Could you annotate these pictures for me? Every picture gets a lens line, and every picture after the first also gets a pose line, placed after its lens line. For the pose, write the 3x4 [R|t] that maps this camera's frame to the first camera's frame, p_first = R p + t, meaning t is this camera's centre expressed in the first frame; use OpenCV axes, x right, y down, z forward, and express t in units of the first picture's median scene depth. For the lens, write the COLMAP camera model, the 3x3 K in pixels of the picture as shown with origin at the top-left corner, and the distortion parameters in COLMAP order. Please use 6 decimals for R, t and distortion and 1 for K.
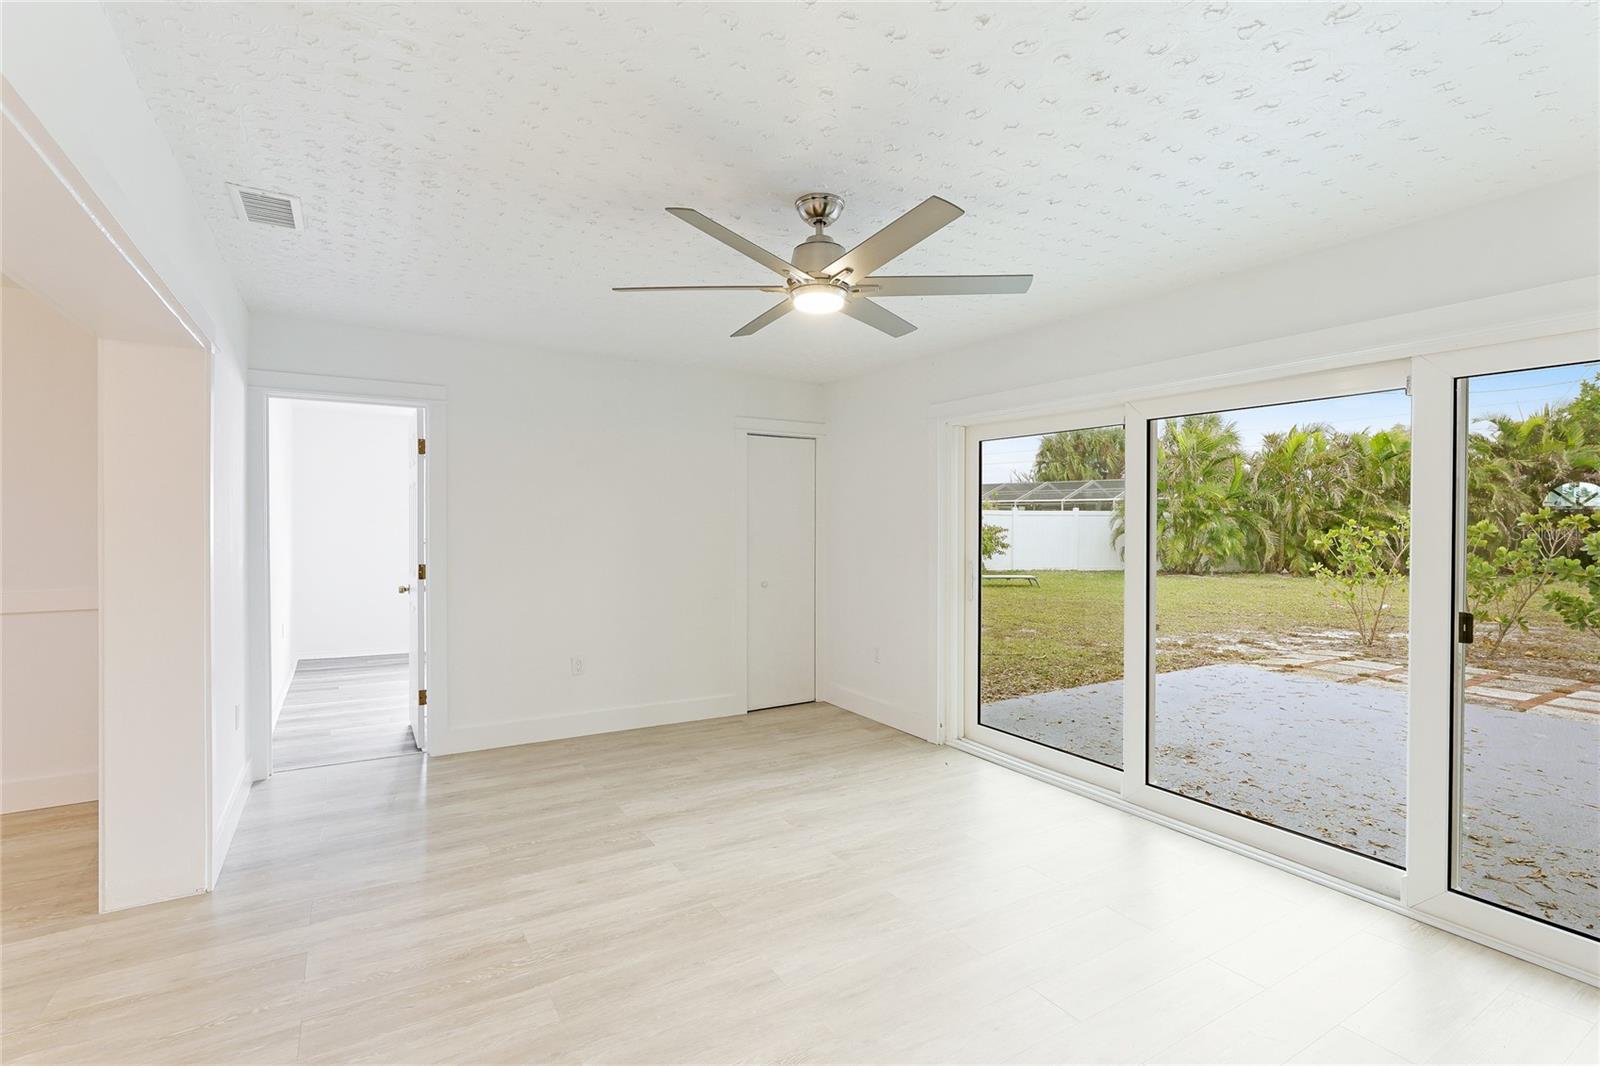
lens RADIAL K [[733.3, 0, 800.2], [0, 733.3, 529.5], [0, 0, 1]] dist [0.000278, 0.000161]
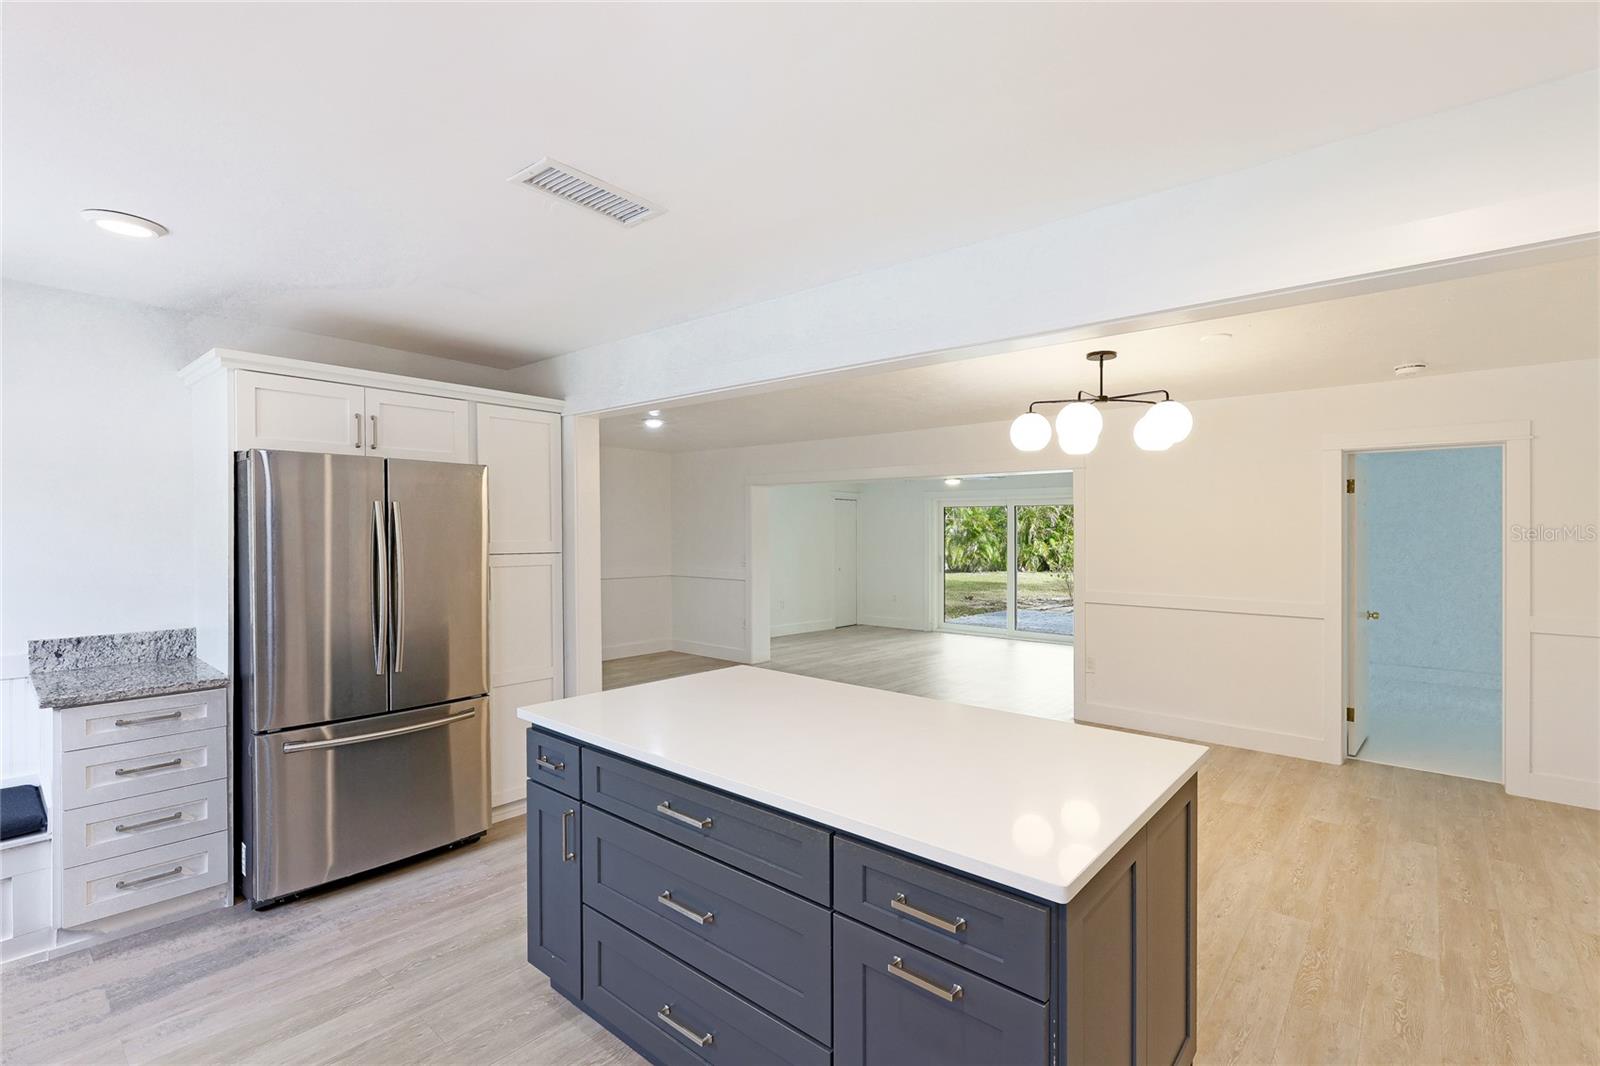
lens RADIAL K [[726.2, 0, 796.7], [0, 726.2, 530.9], [0, 0, 1]] dist [0.001474, 0.000369]
pose [[0.954102, 0.001963, 0.299474, -0.225956], [0.002047, 0.999912, -0.013075, -0.002492], [-0.299474, 0.013088, 0.954015, -0.277597]]
